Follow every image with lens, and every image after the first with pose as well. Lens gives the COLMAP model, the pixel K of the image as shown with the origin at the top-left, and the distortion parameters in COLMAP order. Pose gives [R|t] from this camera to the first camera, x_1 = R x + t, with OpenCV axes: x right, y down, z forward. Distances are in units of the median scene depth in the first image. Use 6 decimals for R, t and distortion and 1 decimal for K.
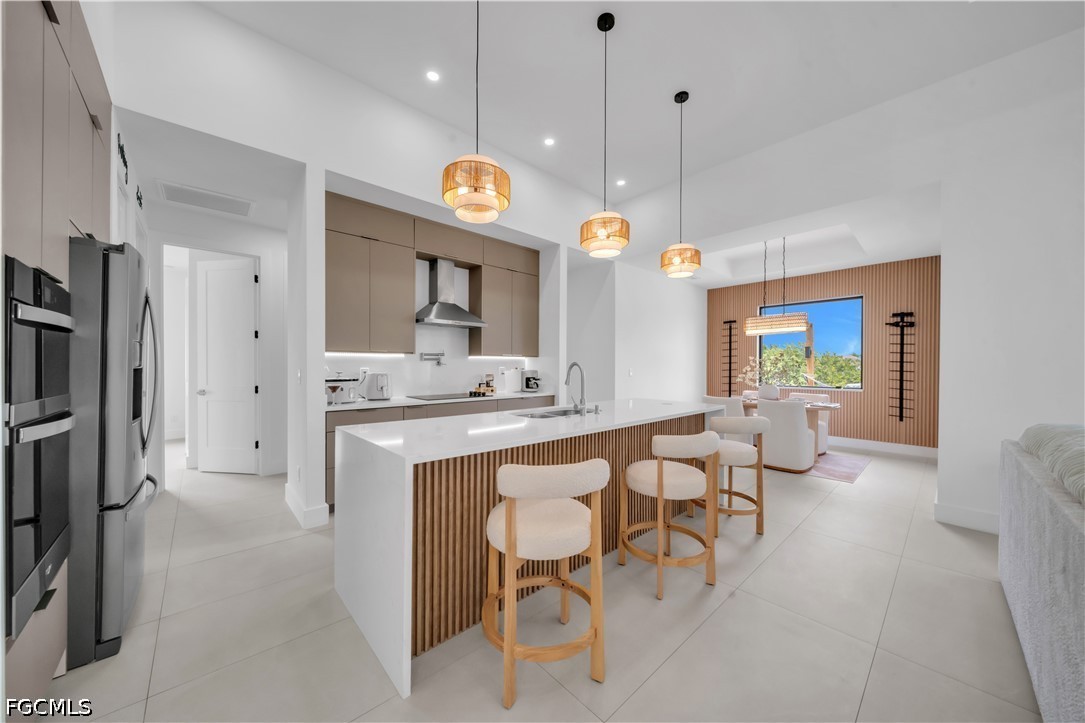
lens RADIAL K [[370.8, 0, 542.6], [0, 370.8, 367.9], [0, 0, 1]] dist [-0.000197, -0.000076]
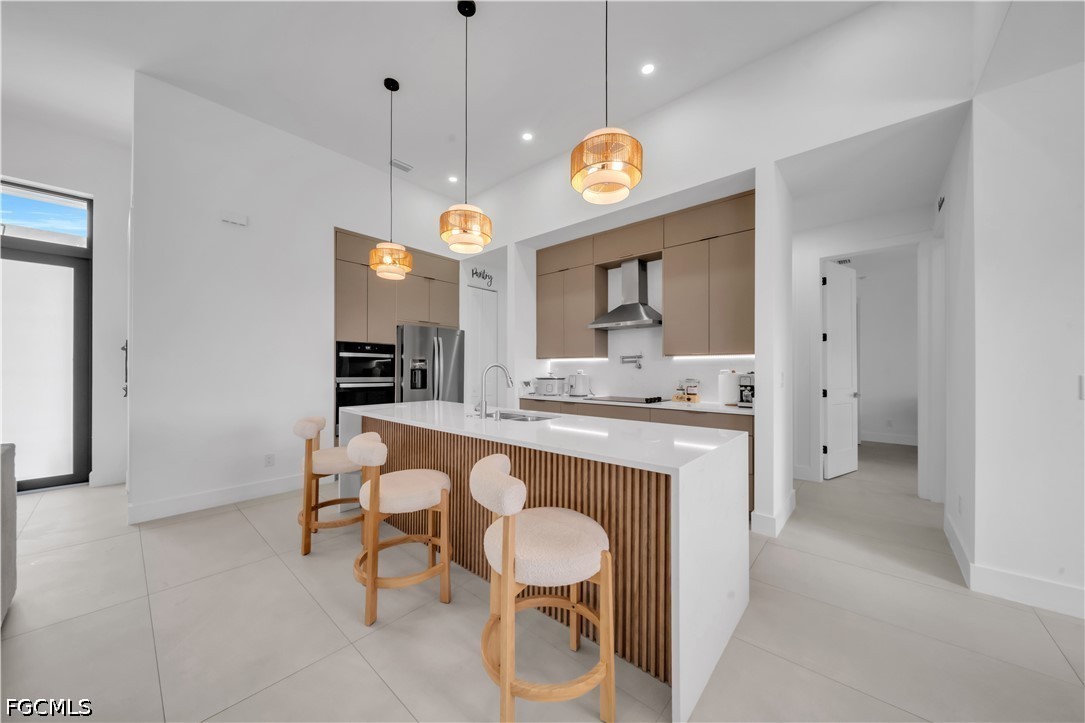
lens RADIAL K [[367.7, 0, 515.2], [0, 367.7, 364.4], [0, 0, 1]] dist [-0.000059, -0.000018]
pose [[0.084453, -0.007074, -0.996402, 0.656631], [-0.005881, 0.999954, -0.007598, -0.007297], [0.996410, 0.006502, 0.084407, 0.610335]]
